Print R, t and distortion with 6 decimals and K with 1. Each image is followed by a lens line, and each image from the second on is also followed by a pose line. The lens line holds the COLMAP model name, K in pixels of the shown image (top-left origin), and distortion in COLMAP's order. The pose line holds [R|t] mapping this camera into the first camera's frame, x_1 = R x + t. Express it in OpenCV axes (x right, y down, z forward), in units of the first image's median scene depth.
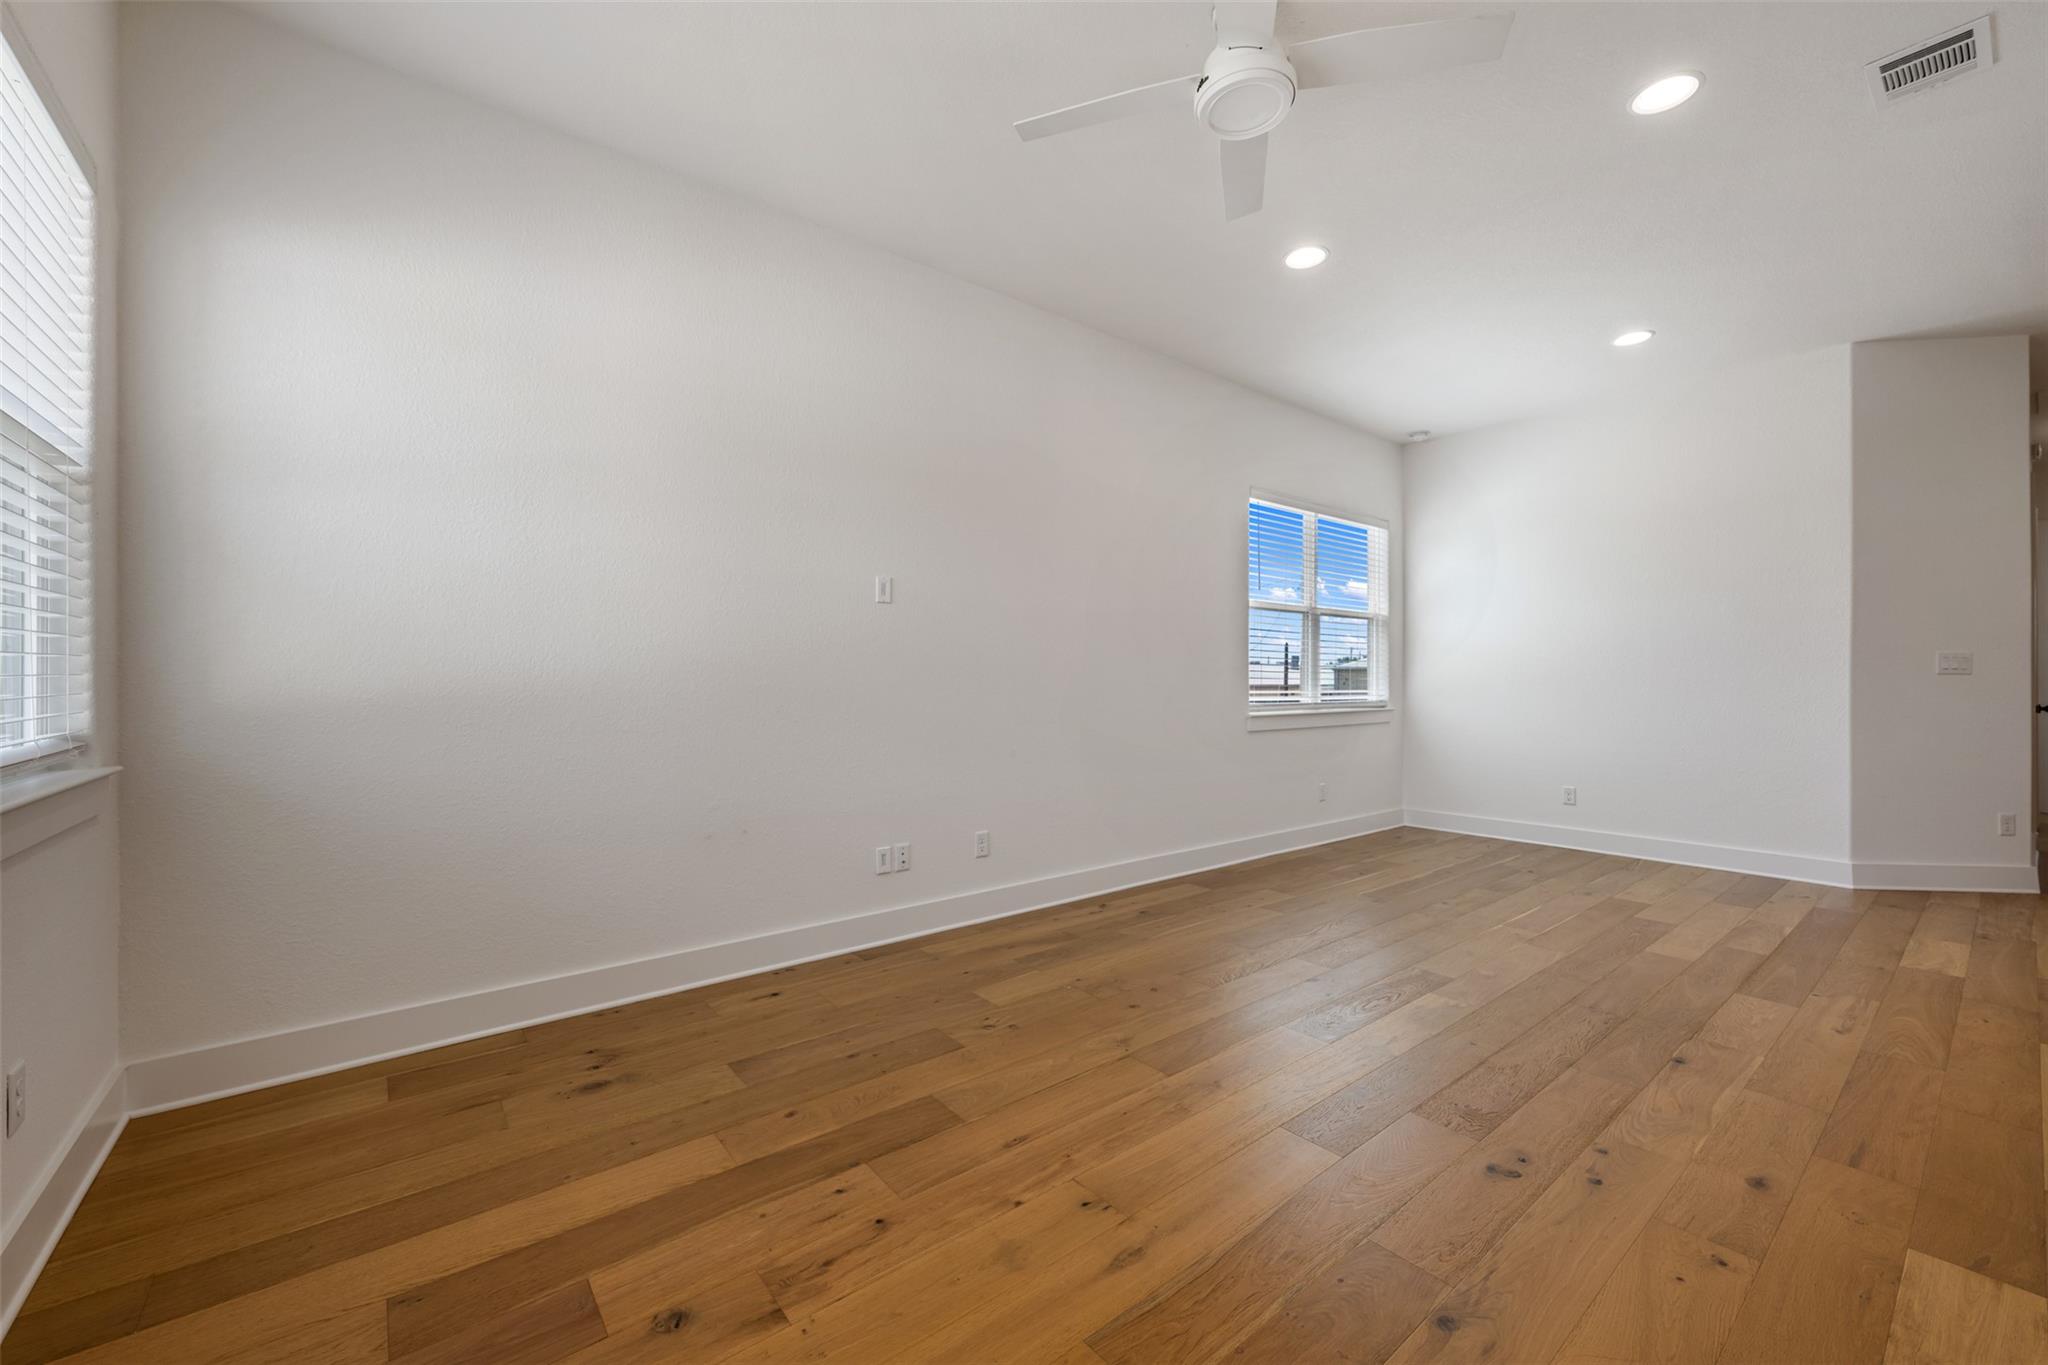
lens RADIAL K [[808.6, 0, 1022.3], [0, 808.6, 675.6], [0, 0, 1]] dist [-0.001000, 0.000397]
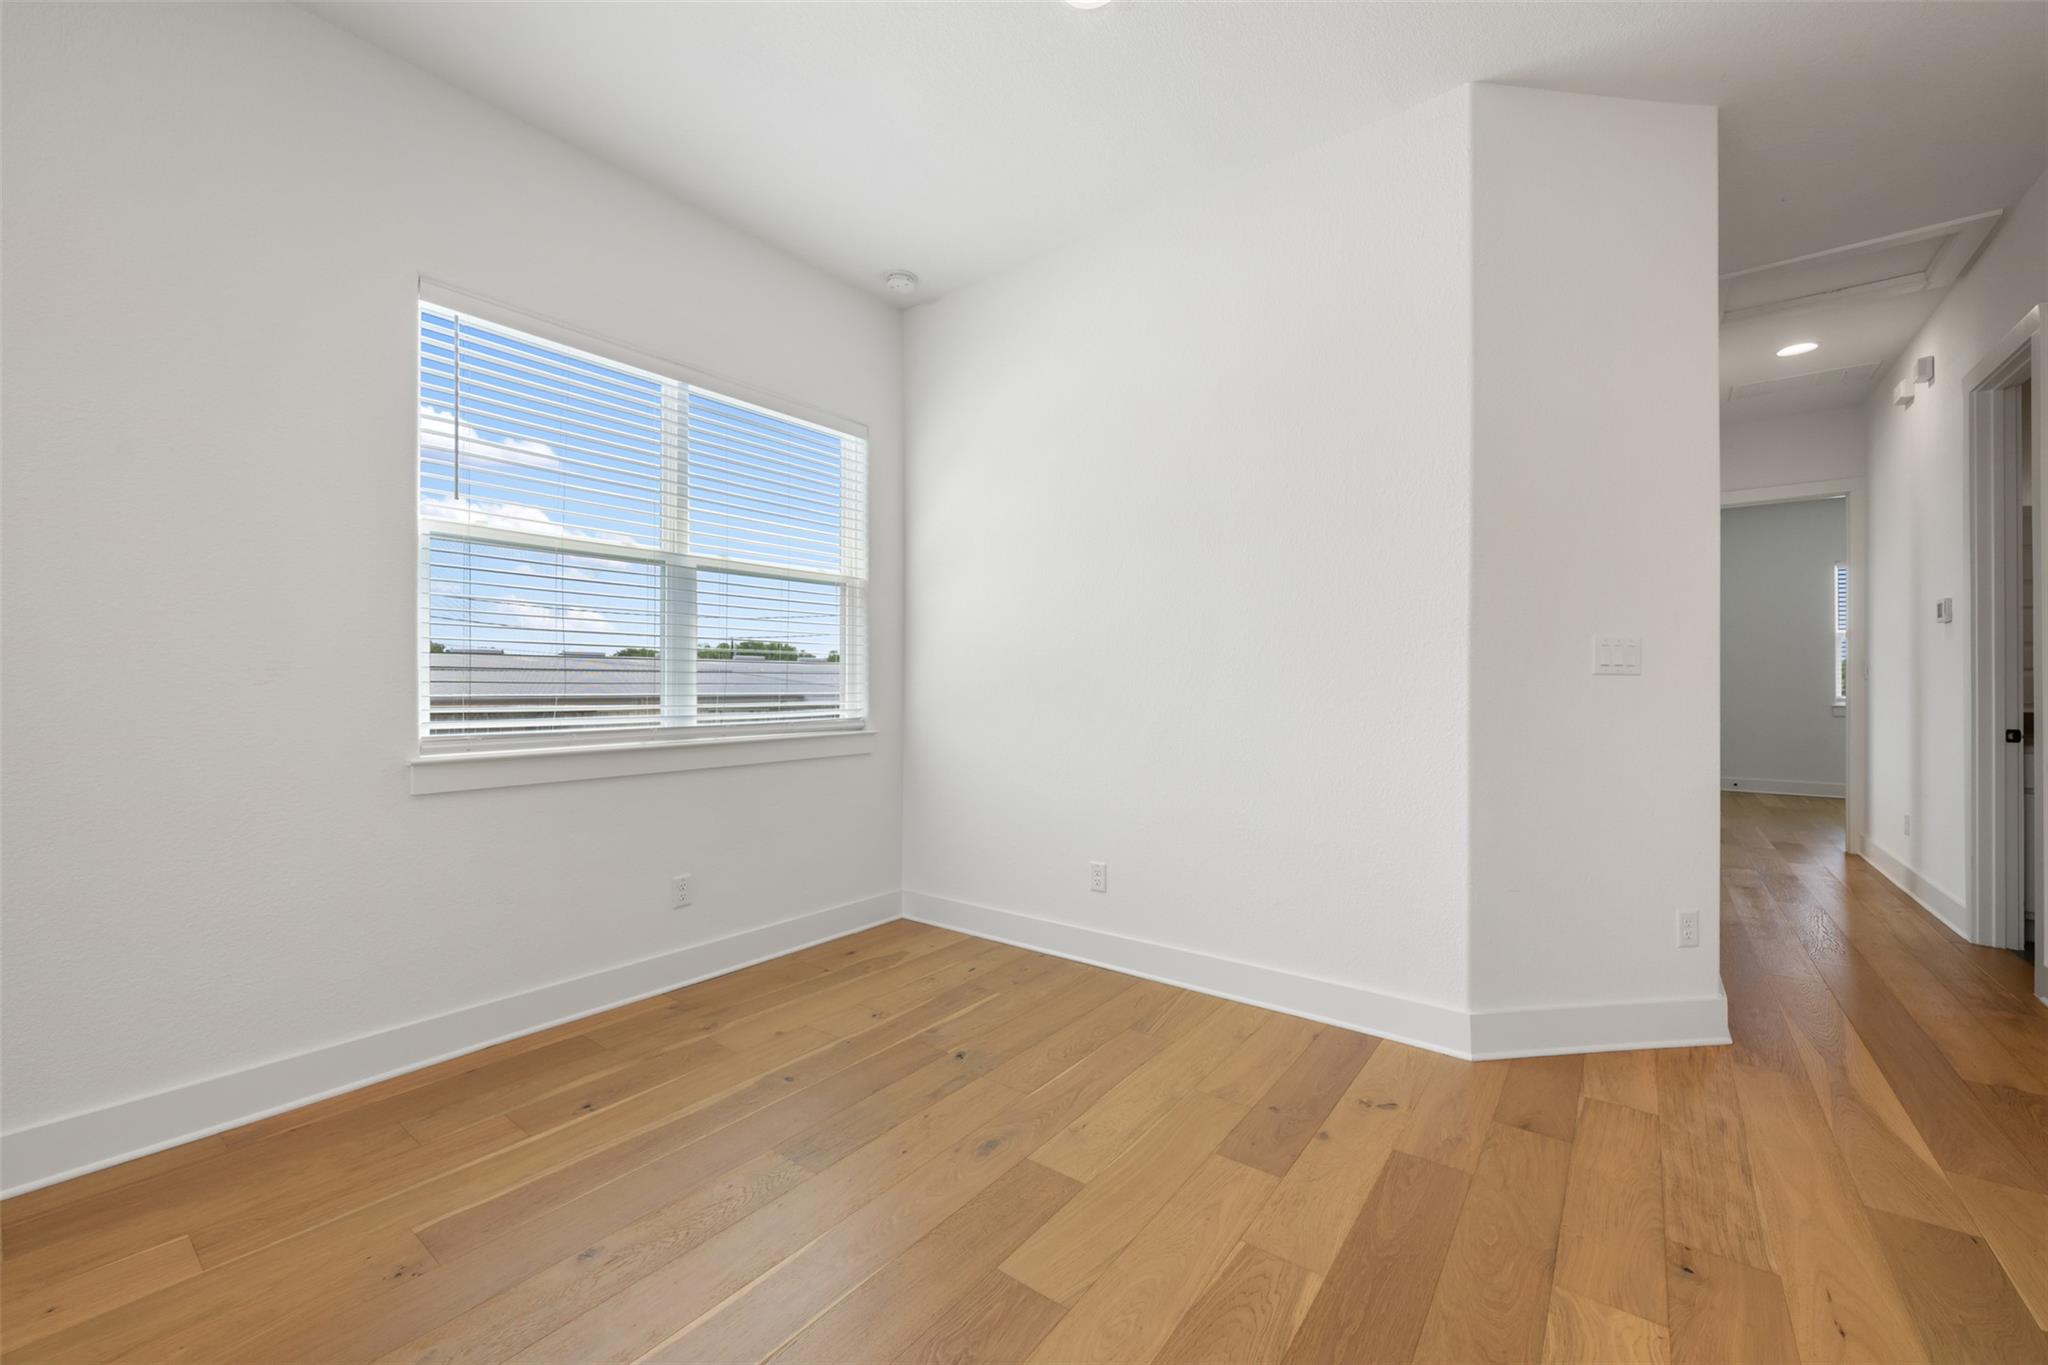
lens RADIAL K [[808.6, 0, 1021.5], [0, 808.6, 681.4], [0, 0, 1]] dist [-0.001000, 0.000397]
pose [[0.971185, -0.000063, 0.238328, 0.636678], [-0.000571, 0.999996, 0.002595, 0.001648], [-0.238327, -0.002656, 0.971181, 0.571819]]
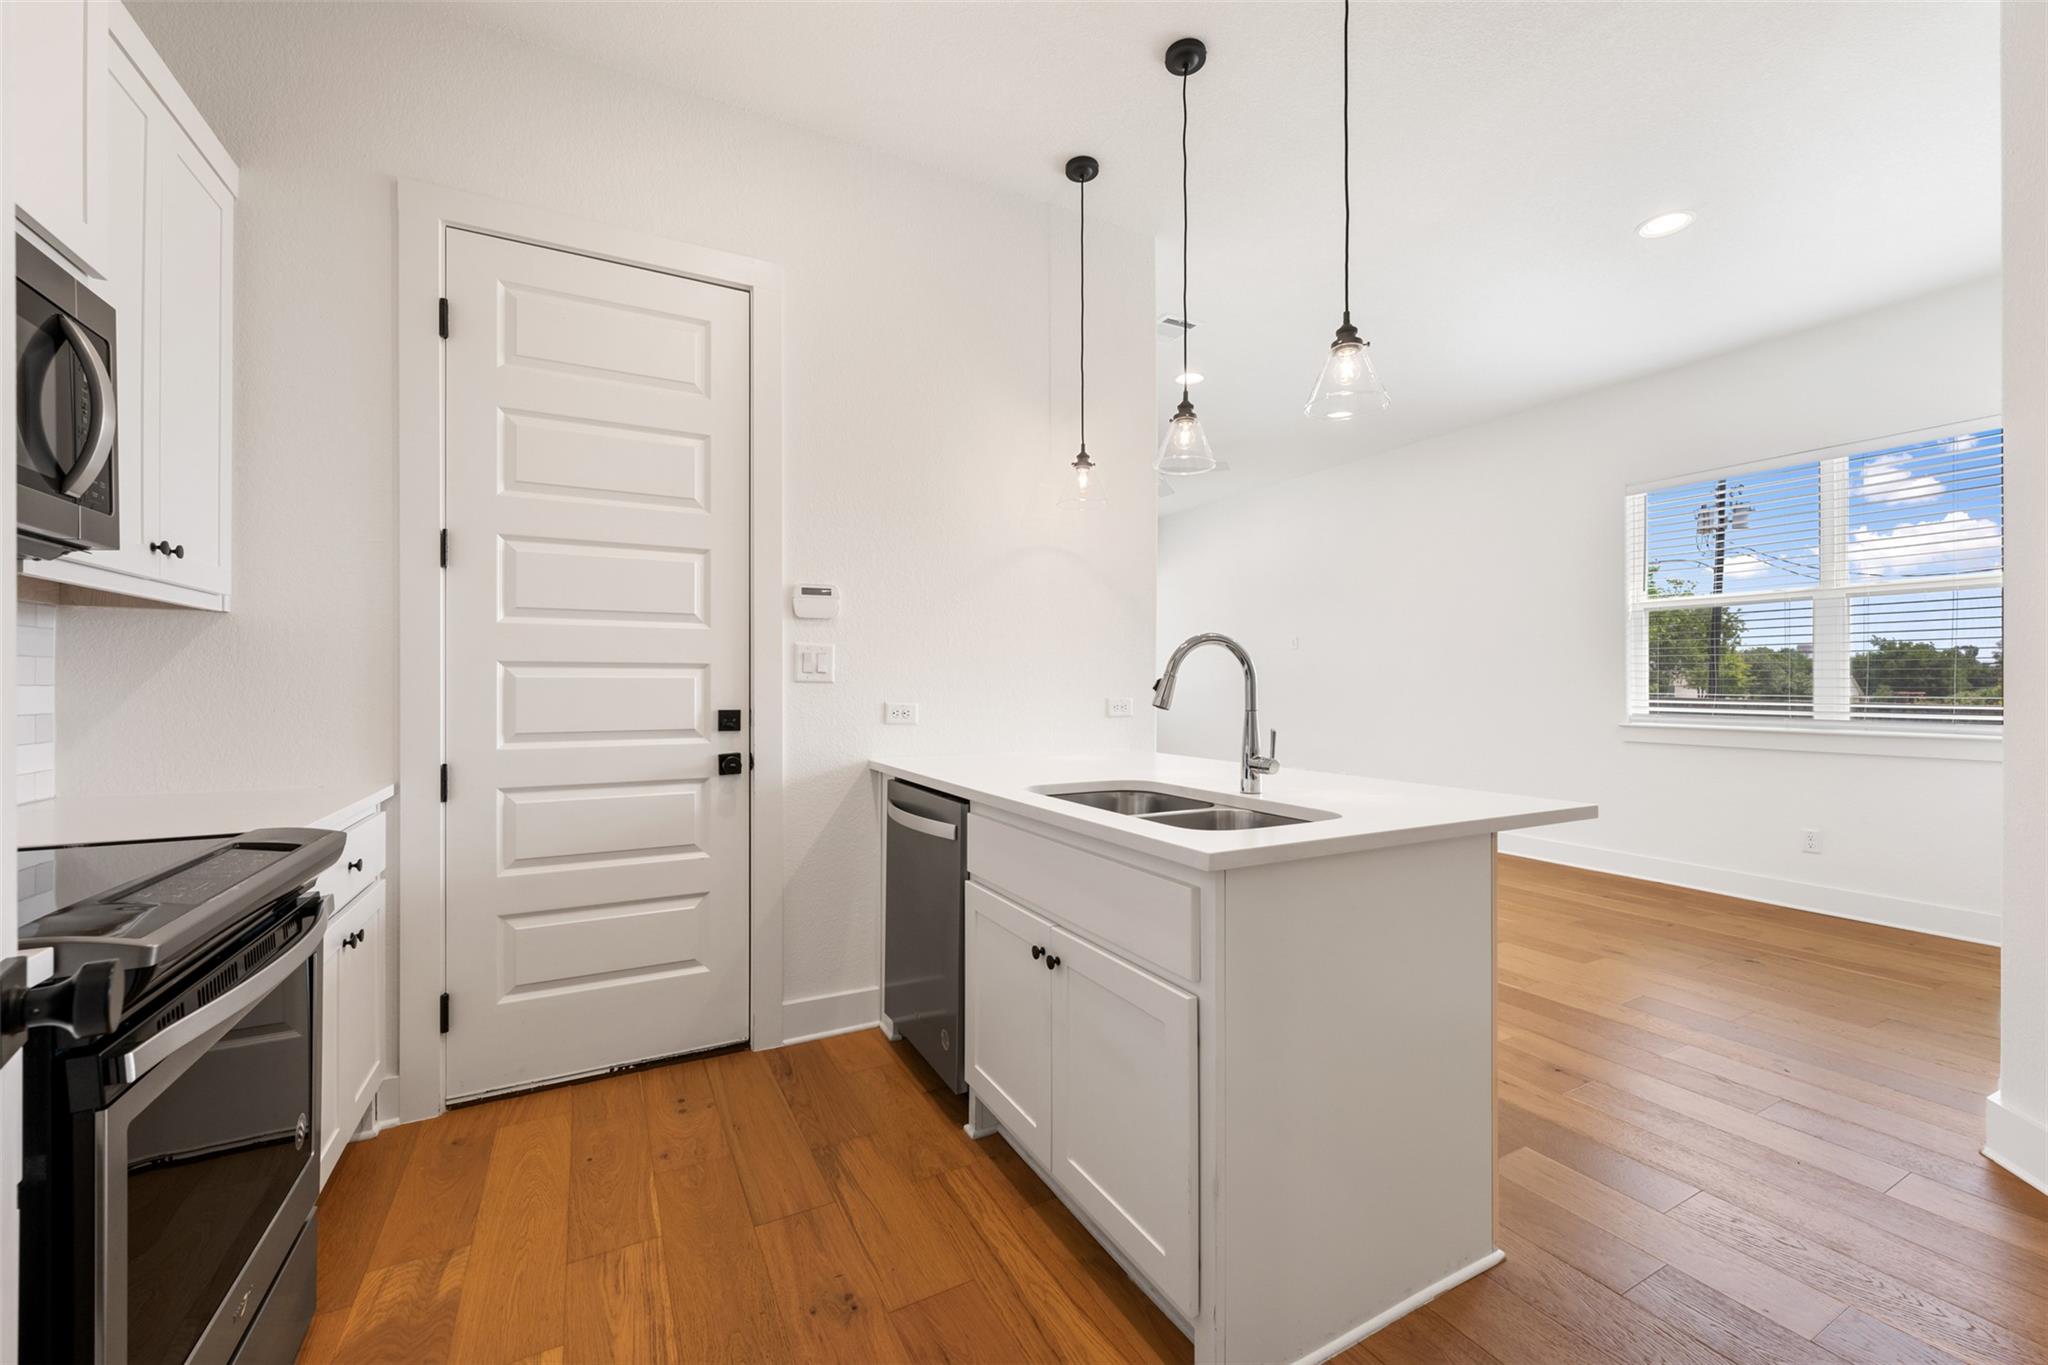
lens RADIAL K [[808.6, 0, 1021.8], [0, 808.6, 682.4], [0, 0, 1]] dist [-0.001000, 0.000397]
pose [[-0.185963, -0.004243, -0.982548, 1.684135], [0.003549, 0.999981, -0.004990, 0.001421], [0.982550, -0.004415, -0.185944, 0.595781]]
